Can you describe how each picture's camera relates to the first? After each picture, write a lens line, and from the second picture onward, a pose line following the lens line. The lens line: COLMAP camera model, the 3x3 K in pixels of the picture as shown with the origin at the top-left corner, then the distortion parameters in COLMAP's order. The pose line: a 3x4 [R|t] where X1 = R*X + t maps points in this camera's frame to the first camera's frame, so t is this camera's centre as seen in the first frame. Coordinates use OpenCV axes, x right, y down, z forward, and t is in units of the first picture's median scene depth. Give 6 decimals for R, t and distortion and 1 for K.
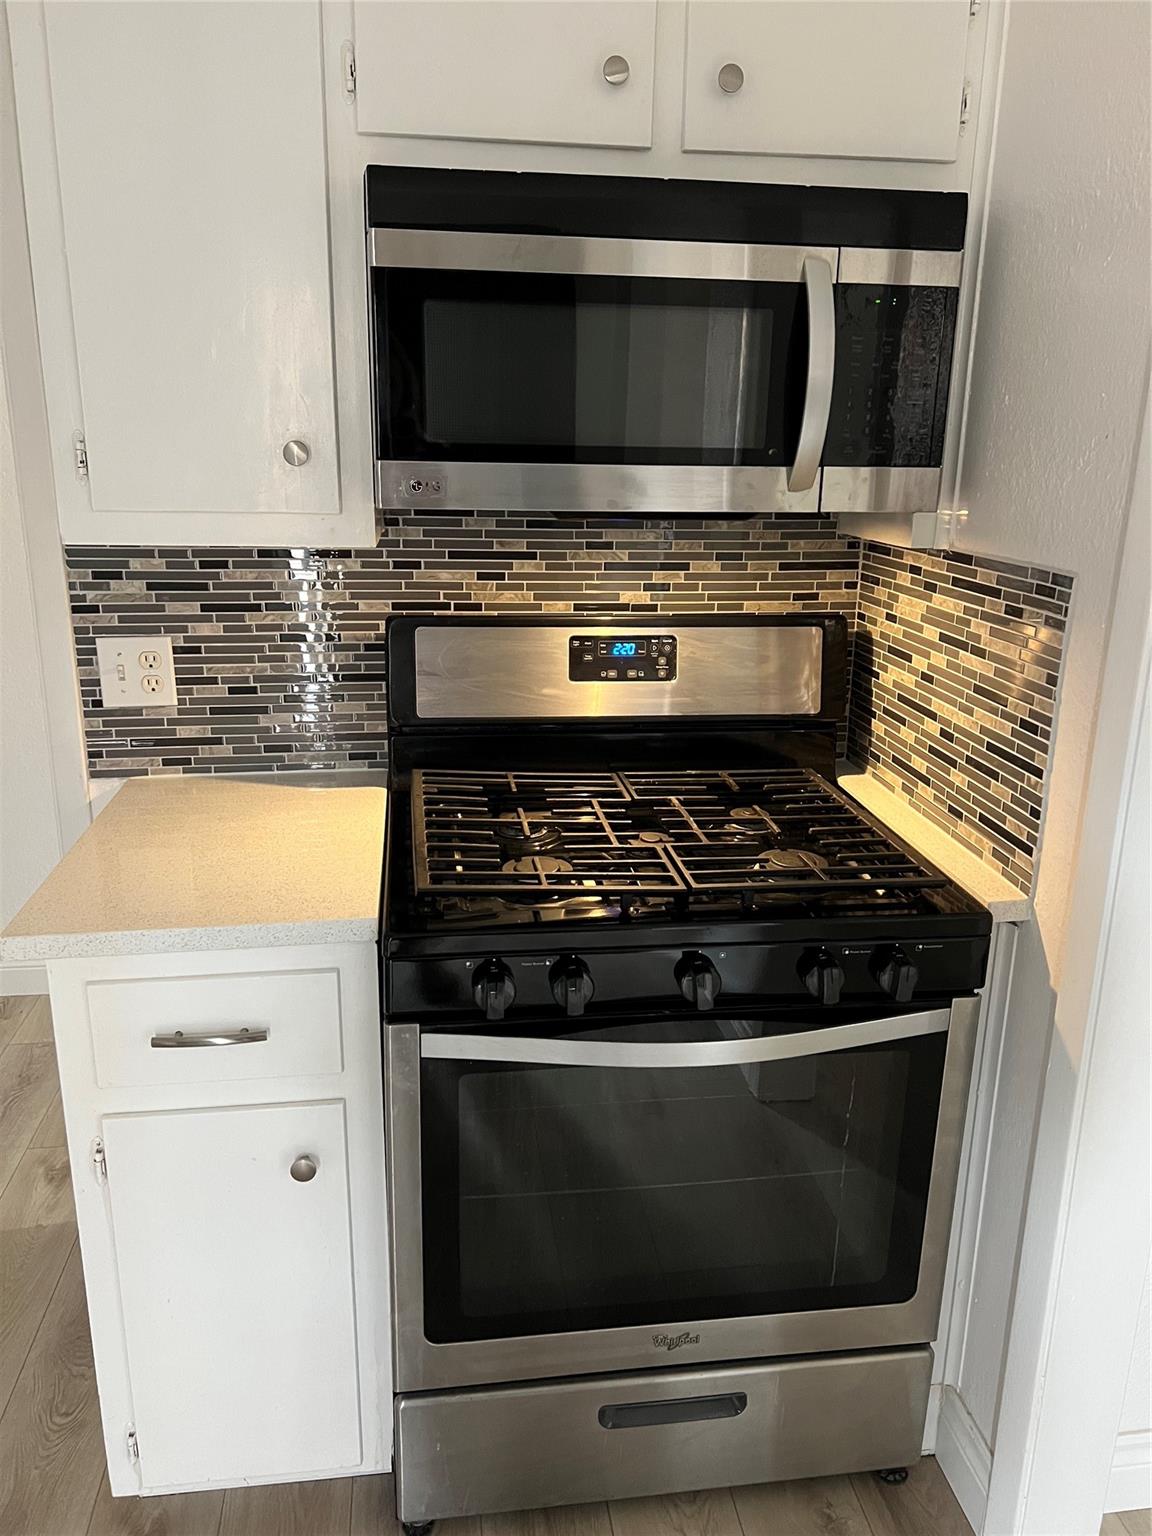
lens RADIAL K [[1156.5, 0, 573.3], [0, 1156.5, 771.0], [0, 0, 1]] dist [0.016975, -0.010467]
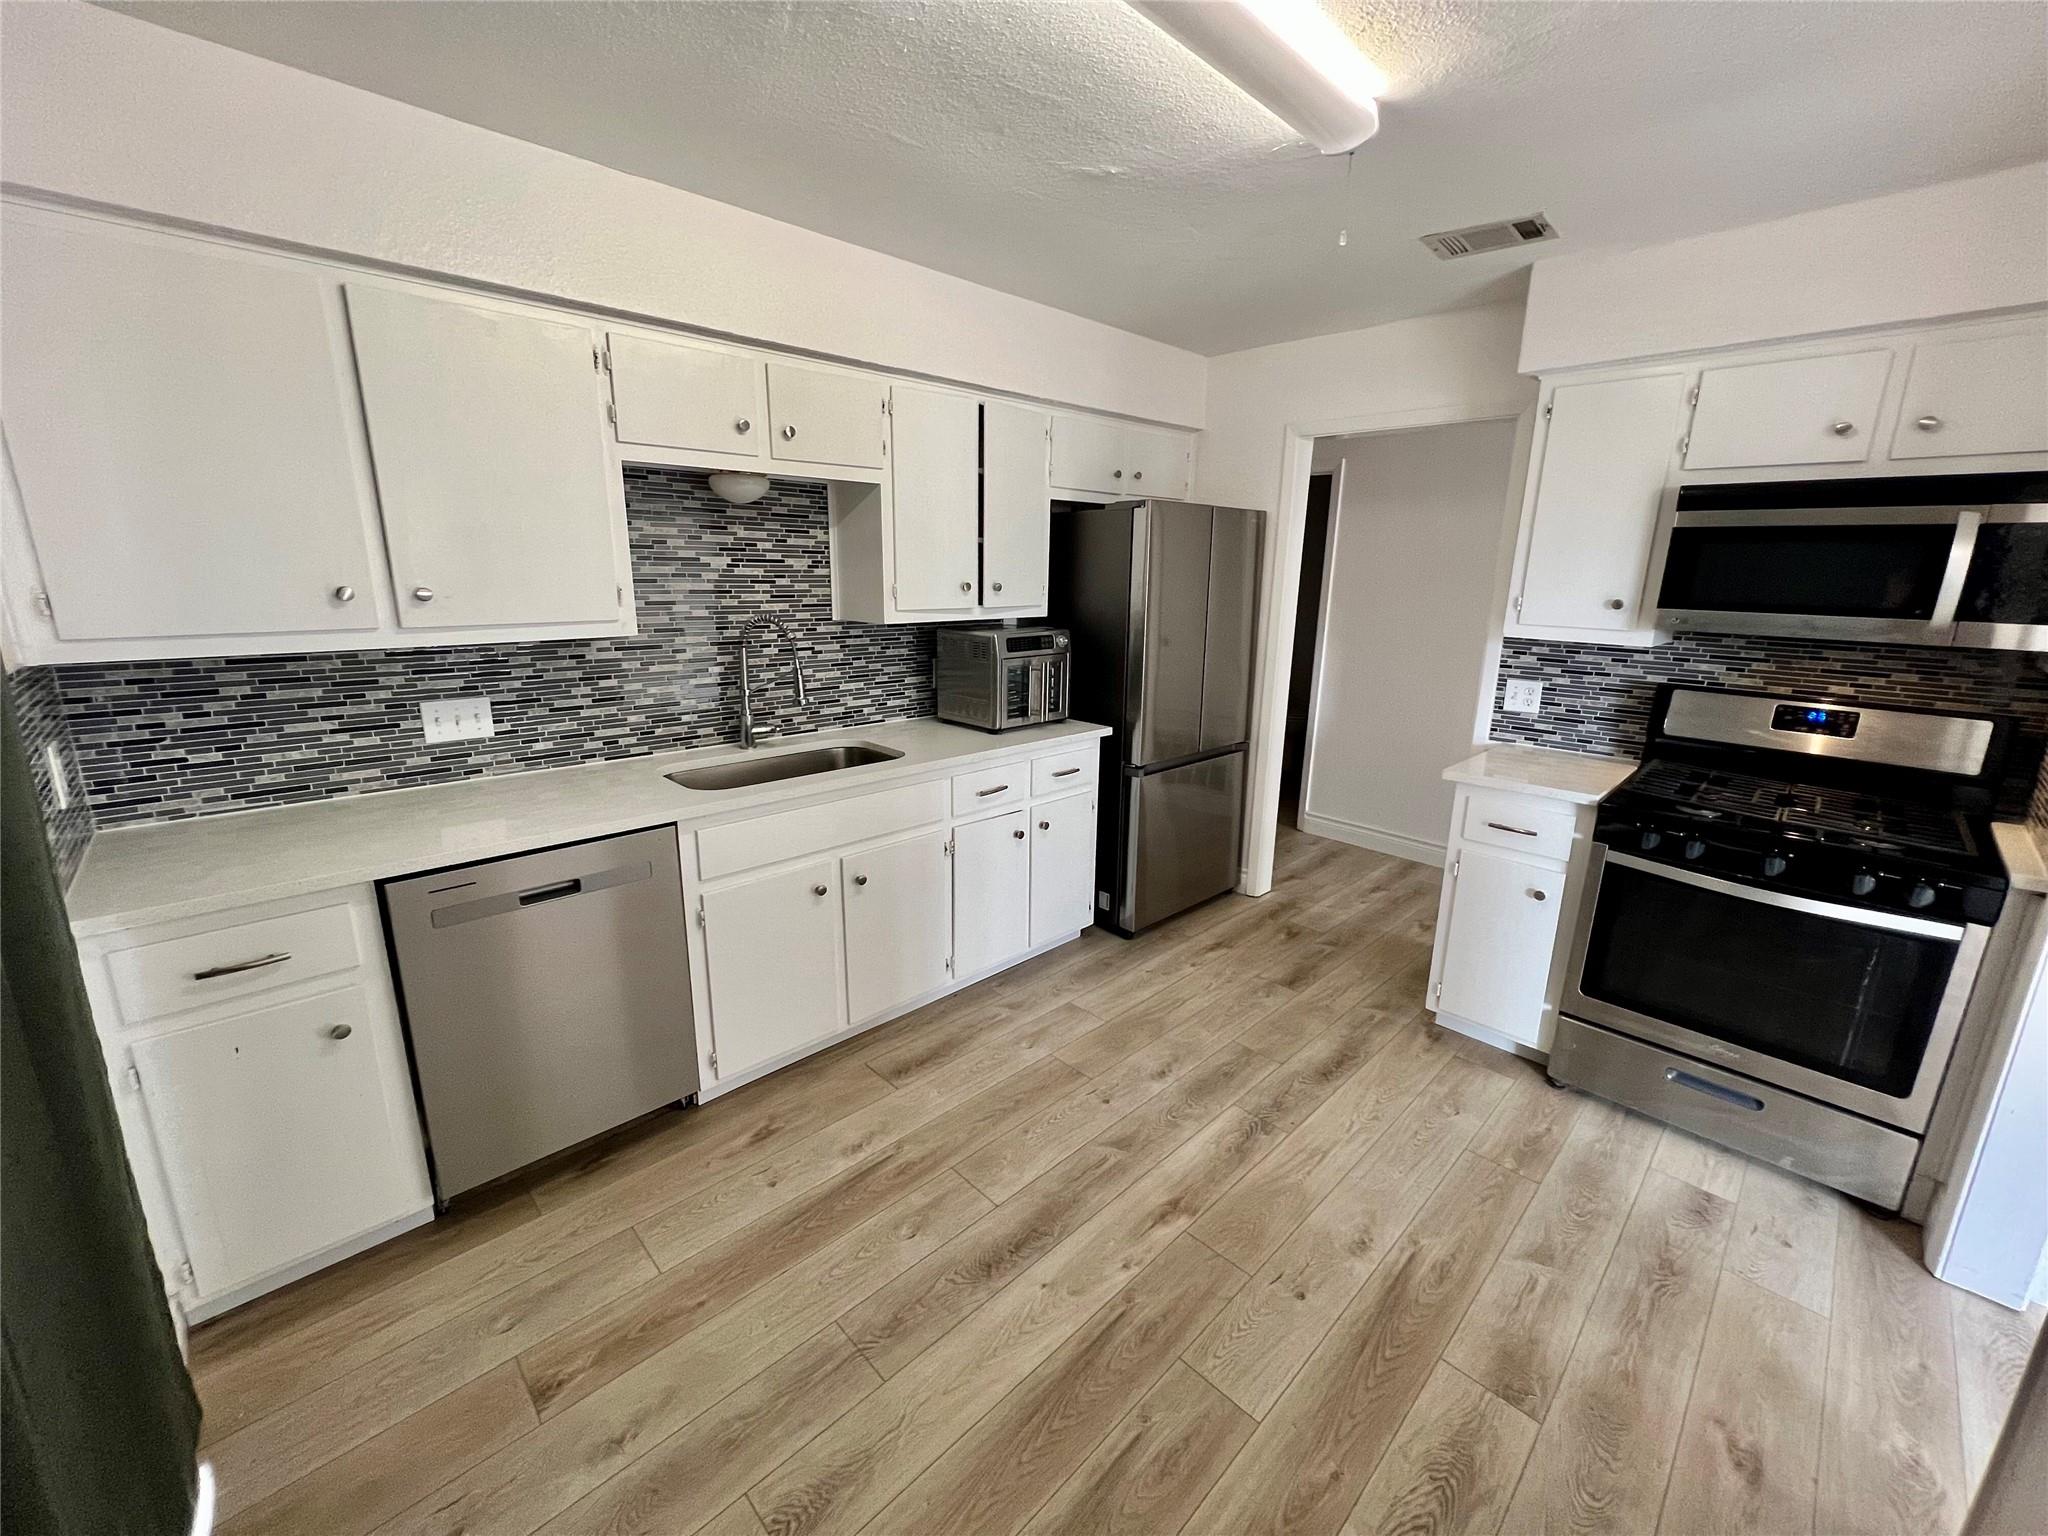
lens RADIAL K [[814.2, 0, 1019.9], [0, 814.2, 775.9], [0, 0, 1]] dist [-0.003880, -0.000278]
pose [[0.588391, 0.193724, -0.785027, 0.323966], [-0.227791, 0.971266, 0.068949, 0.180691], [0.775827, 0.138253, 0.615612, -0.722079]]
